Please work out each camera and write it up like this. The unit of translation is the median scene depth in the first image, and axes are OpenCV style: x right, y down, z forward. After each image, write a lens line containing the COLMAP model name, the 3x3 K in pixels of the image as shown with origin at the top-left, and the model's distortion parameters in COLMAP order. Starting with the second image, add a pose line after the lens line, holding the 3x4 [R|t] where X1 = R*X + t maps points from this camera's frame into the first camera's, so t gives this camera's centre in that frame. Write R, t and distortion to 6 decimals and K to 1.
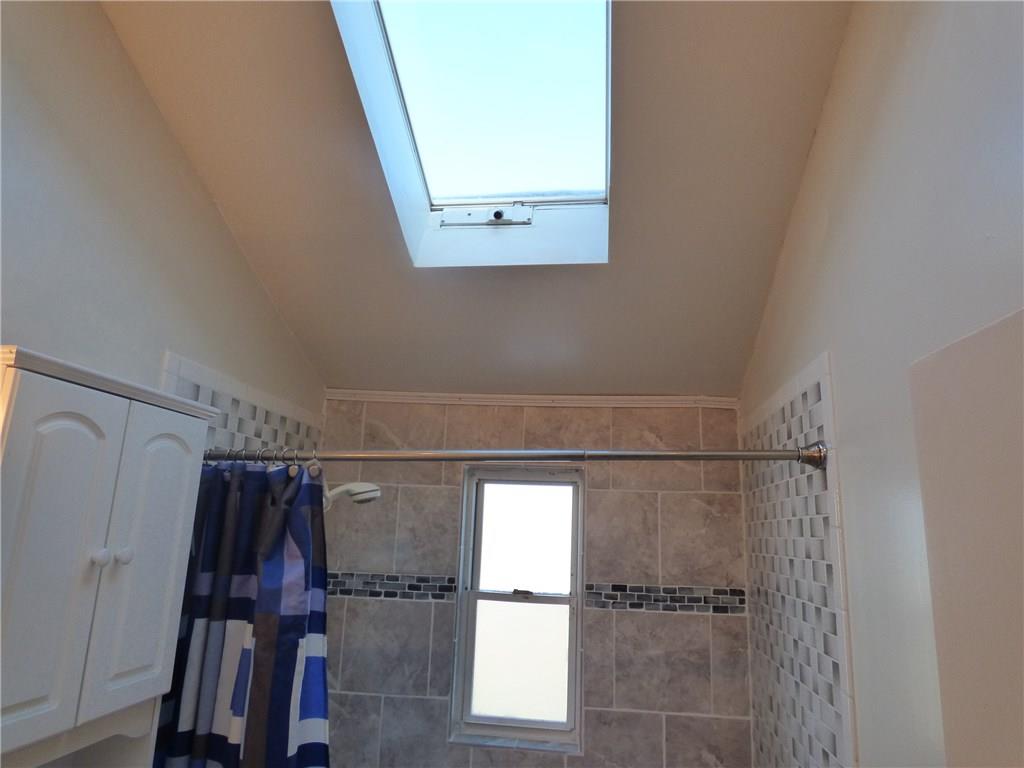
lens RADIAL K [[660.8, 0, 517.5], [0, 660.8, 384.1], [0, 0, 1]] dist [-0.021259, 0.001097]
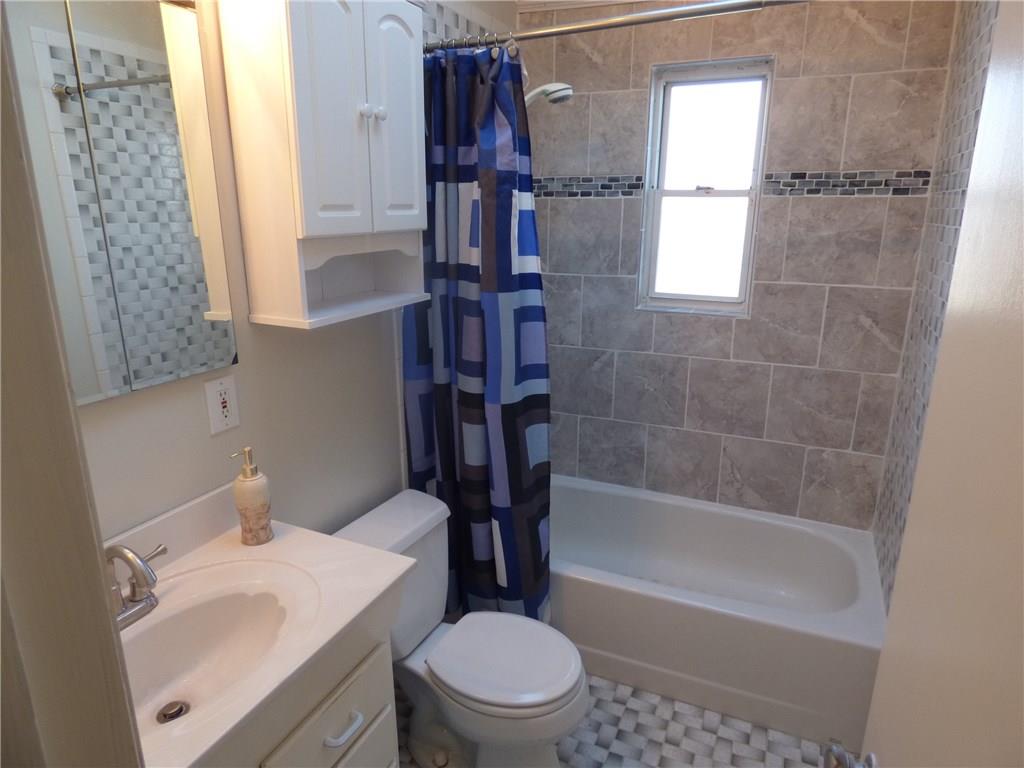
lens RADIAL K [[627.6, 0, 512.6], [0, 627.6, 381.9], [0, 0, 1]] dist [-0.002848, -0.027579]
pose [[0.953276, 0.053206, -0.297377, 0.033639], [0.094775, 0.882002, 0.461618, 0.096223], [0.286848, -0.468233, 0.835749, -0.129898]]
